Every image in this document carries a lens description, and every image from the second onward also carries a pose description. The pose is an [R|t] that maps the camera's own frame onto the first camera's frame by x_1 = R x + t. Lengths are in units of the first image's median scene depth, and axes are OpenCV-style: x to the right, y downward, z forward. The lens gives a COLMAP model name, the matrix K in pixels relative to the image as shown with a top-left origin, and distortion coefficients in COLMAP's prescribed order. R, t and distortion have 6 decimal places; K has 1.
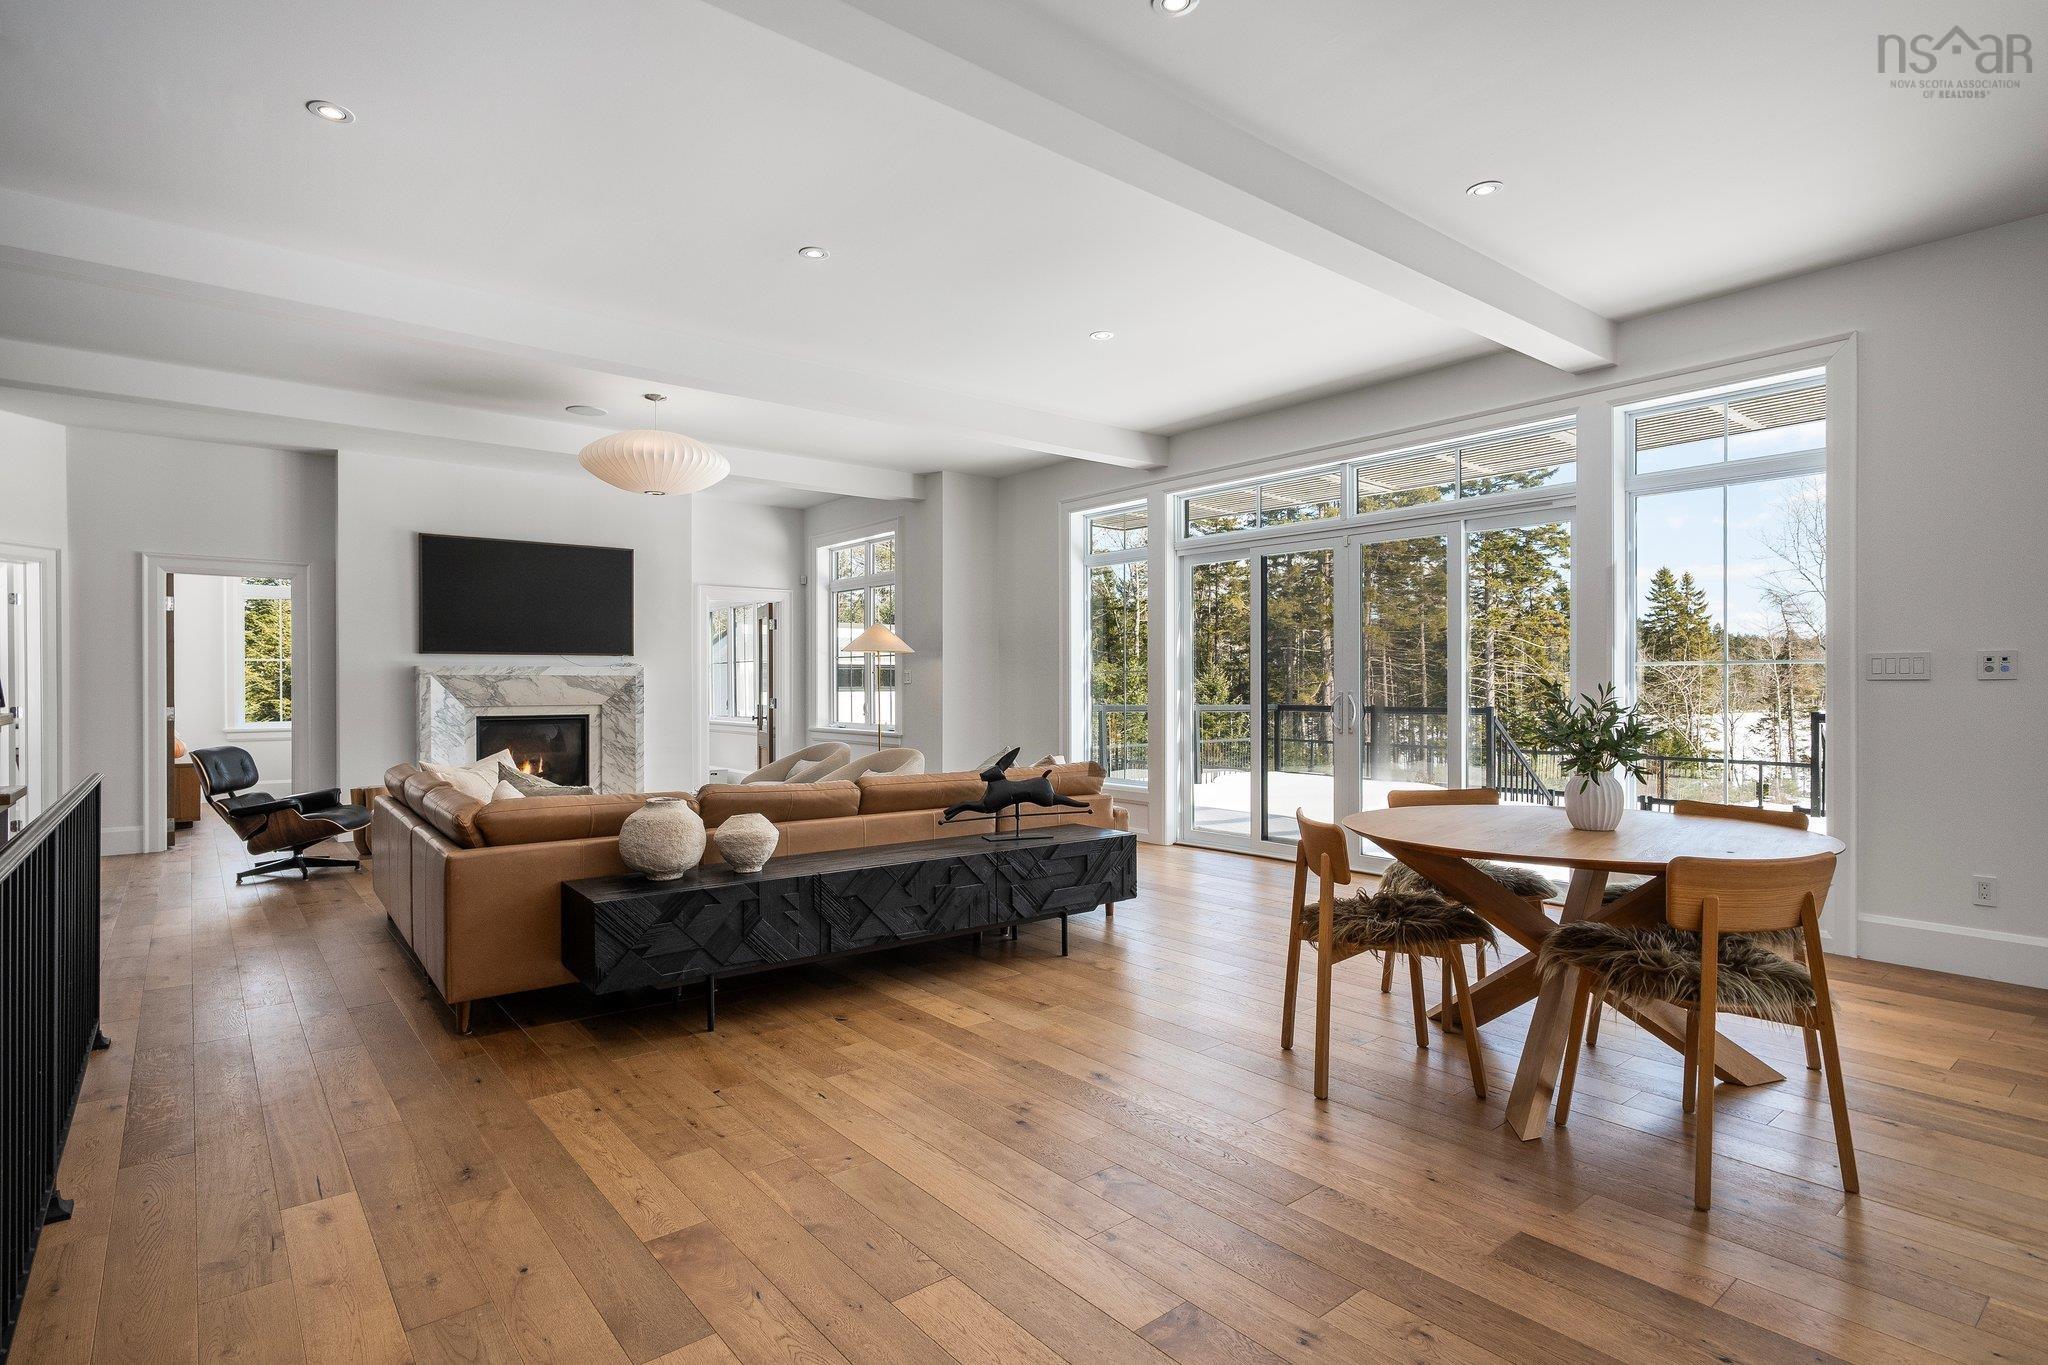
lens RADIAL K [[1039.1, 0, 1024.4], [0, 1039.1, 692.9], [0, 0, 1]] dist [0.000008, 0.004886]
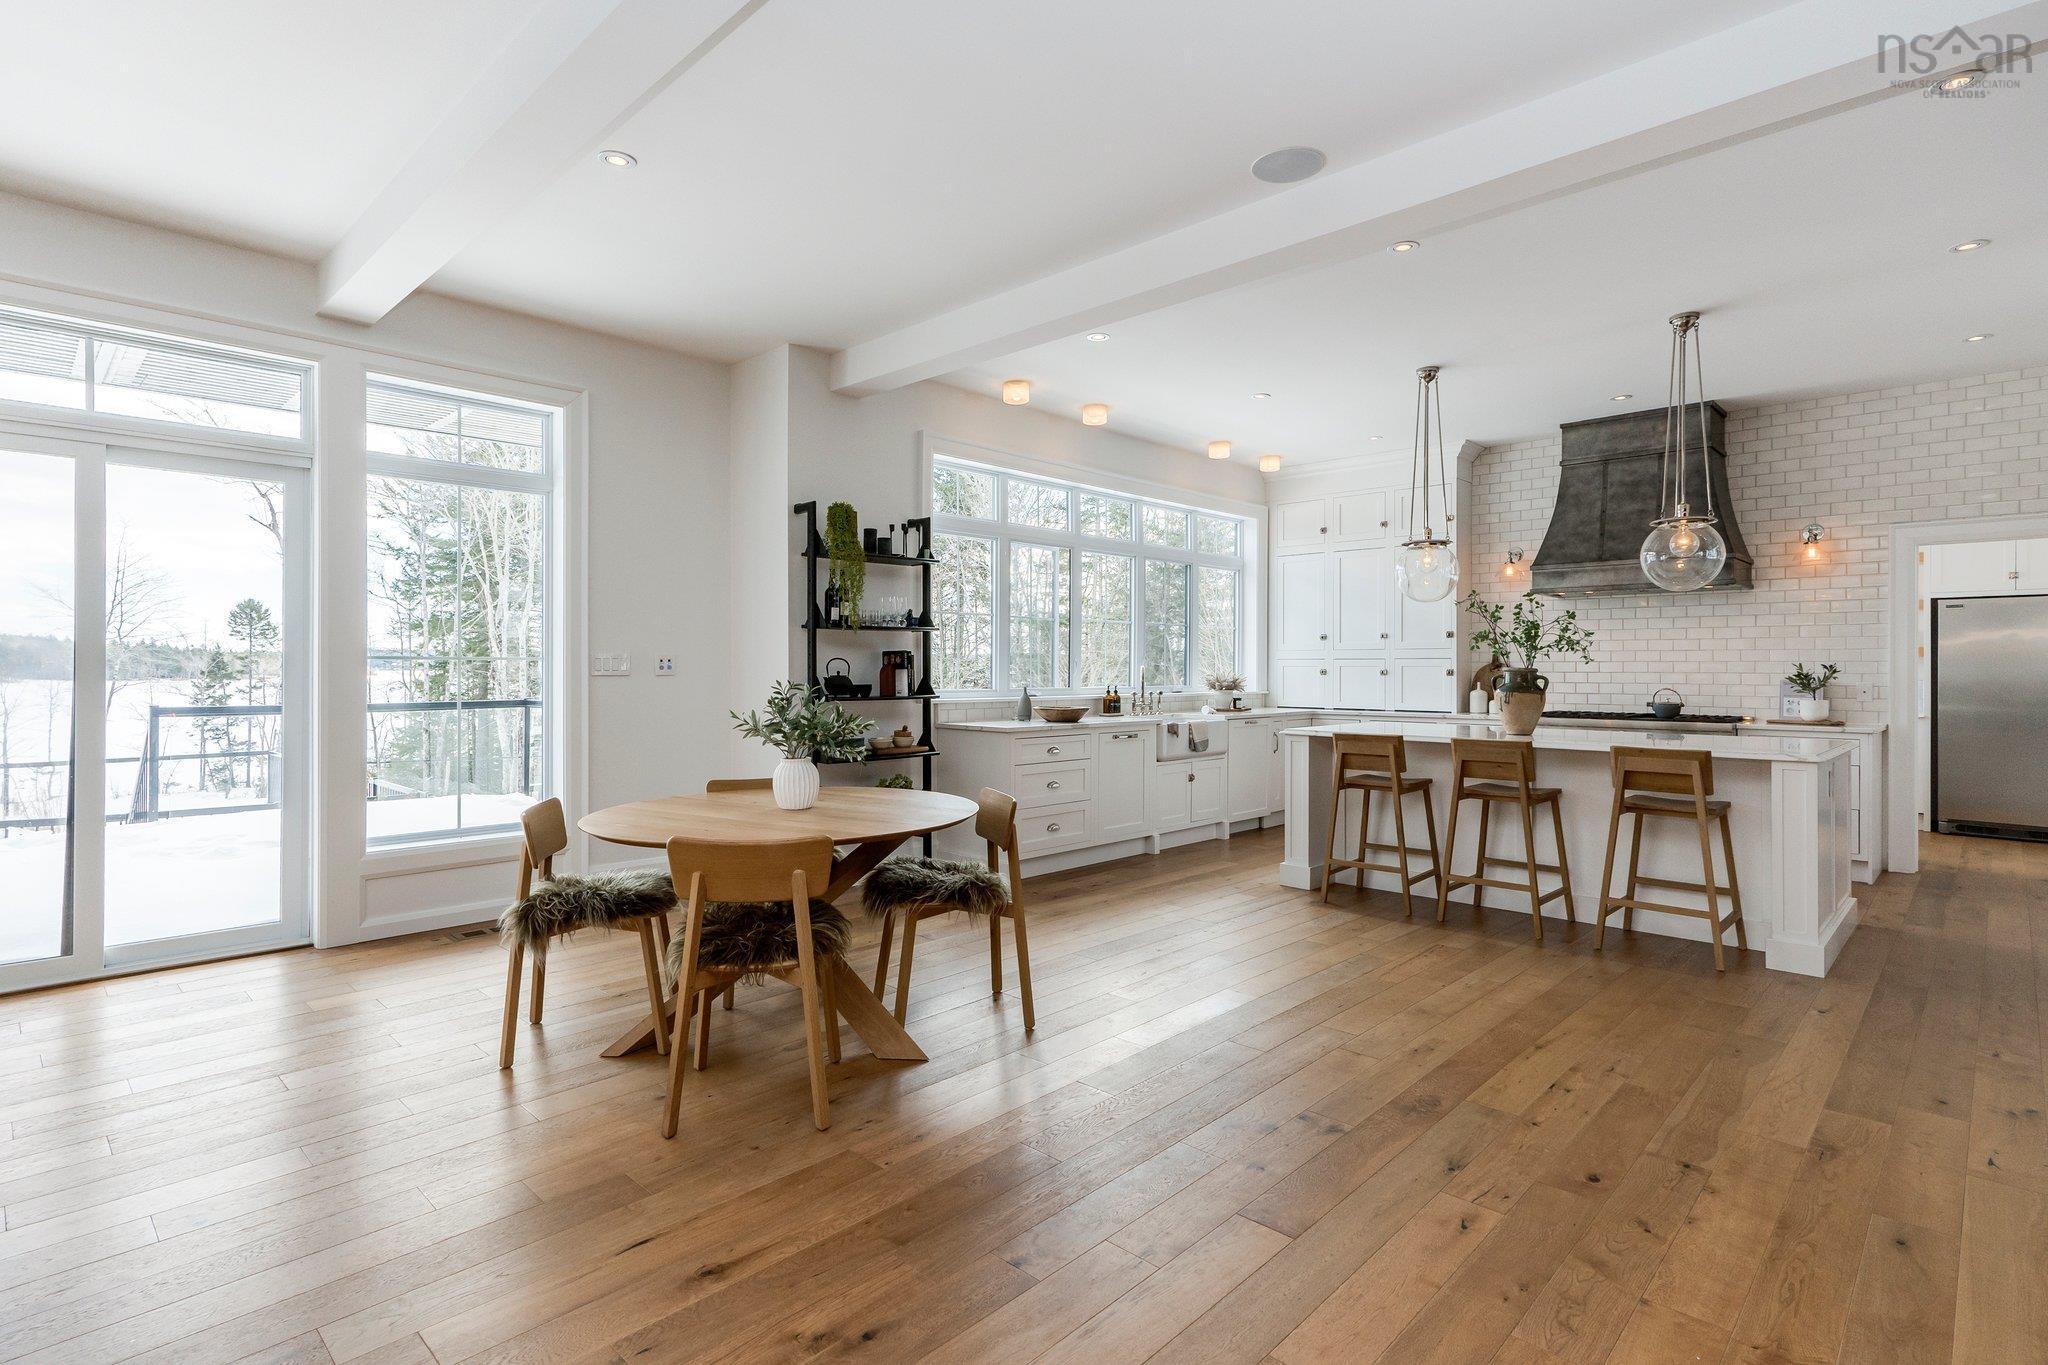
lens RADIAL K [[1022.5, 0, 1029.3], [0, 1022.5, 666.9], [0, 0, 1]] dist [0.012532, 0.001315]
pose [[-0.121449, 0.004190, 0.992589, -0.243596], [0.005243, 0.999980, -0.003580, -0.008545], [-0.992584, 0.004770, -0.121469, 0.342181]]
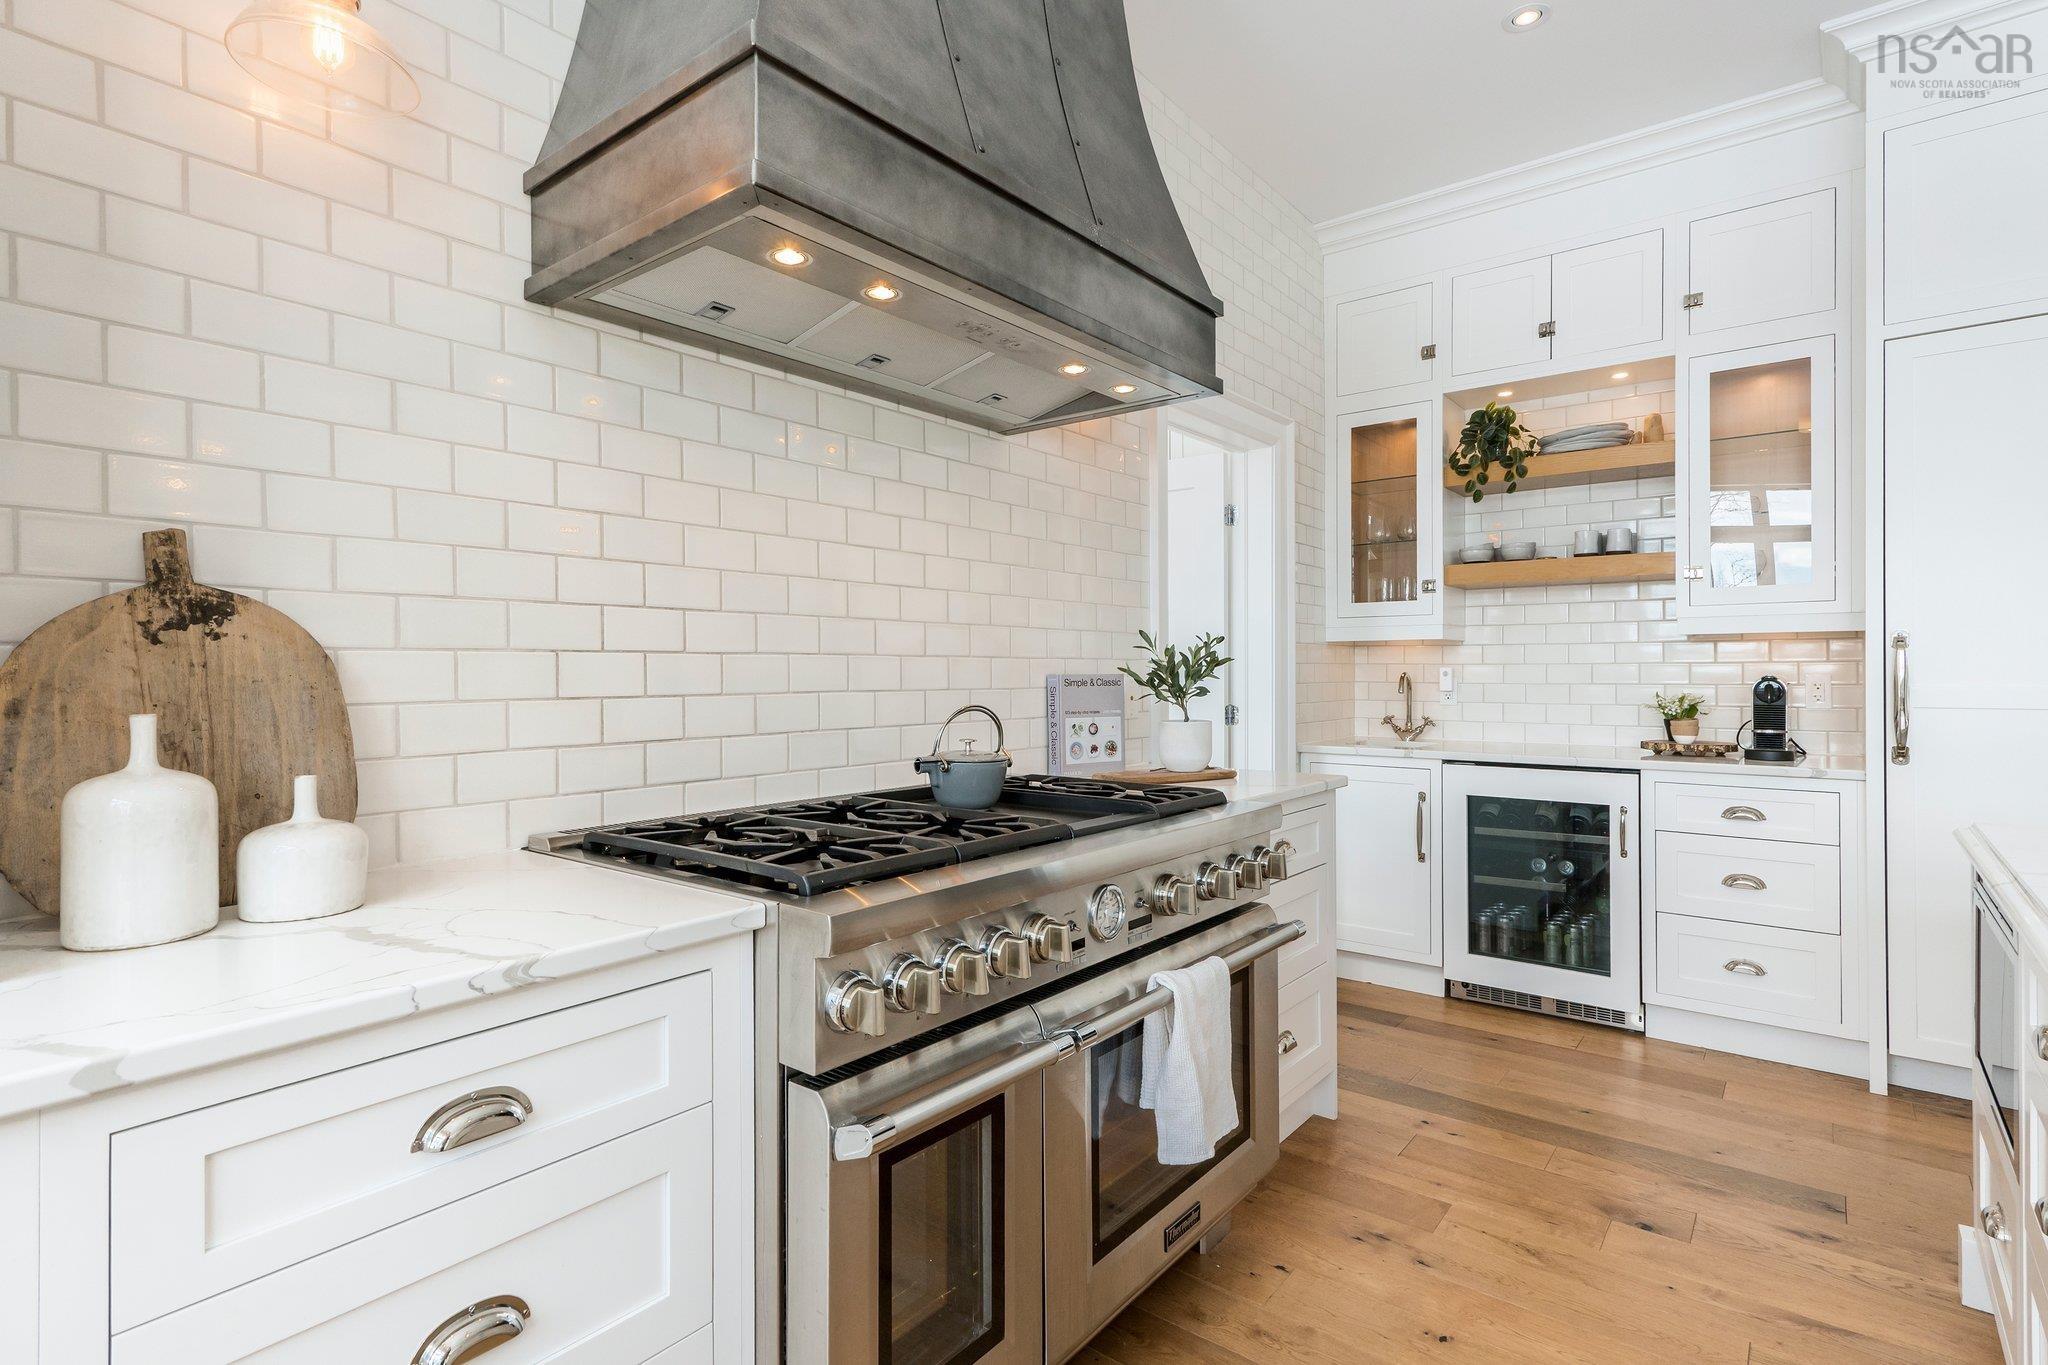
lens RADIAL K [[1022.5, 0, 1039.3], [0, 1022.5, 671.5], [0, 0, 1]] dist [0.012532, 0.001315]
pose [[-0.976850, 0.008509, -0.213757, 0.545221], [0.007079, 0.999947, 0.007454, -0.001336], [0.213809, 0.005768, -0.976858, -0.022209]]
